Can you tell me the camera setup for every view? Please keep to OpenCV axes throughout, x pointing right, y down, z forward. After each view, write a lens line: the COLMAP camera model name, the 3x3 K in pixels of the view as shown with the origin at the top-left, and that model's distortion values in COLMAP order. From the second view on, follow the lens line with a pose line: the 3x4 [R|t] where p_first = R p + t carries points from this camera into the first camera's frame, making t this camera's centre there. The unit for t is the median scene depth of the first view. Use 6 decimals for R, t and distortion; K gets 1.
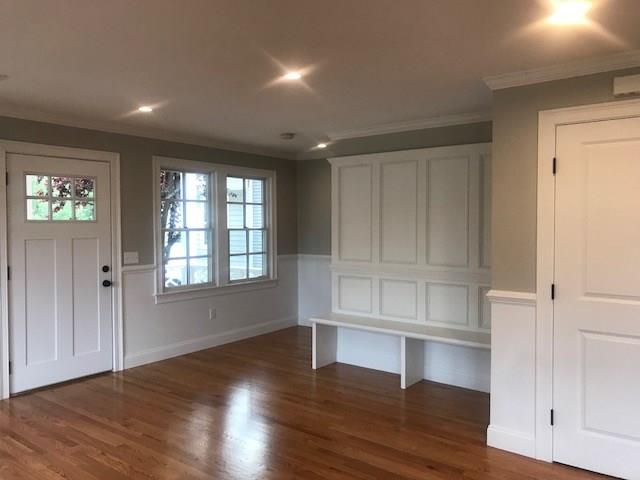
lens RADIAL K [[523.8, 0, 320.0], [0, 523.8, 230.6], [0, 0, 1]] dist [0.018510, 0.003689]
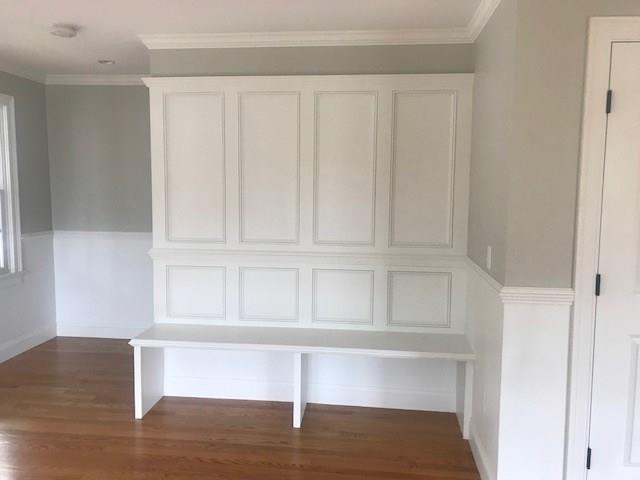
lens RADIAL K [[523.8, 0, 320.0], [0, 523.8, 230.6], [0, 0, 1]] dist [0.018510, 0.003689]
pose [[0.846729, -0.035656, 0.530828, -0.151352], [-0.002386, 0.997487, 0.070808, -0.002692], [-0.532019, -0.061222, 0.844516, 0.373195]]
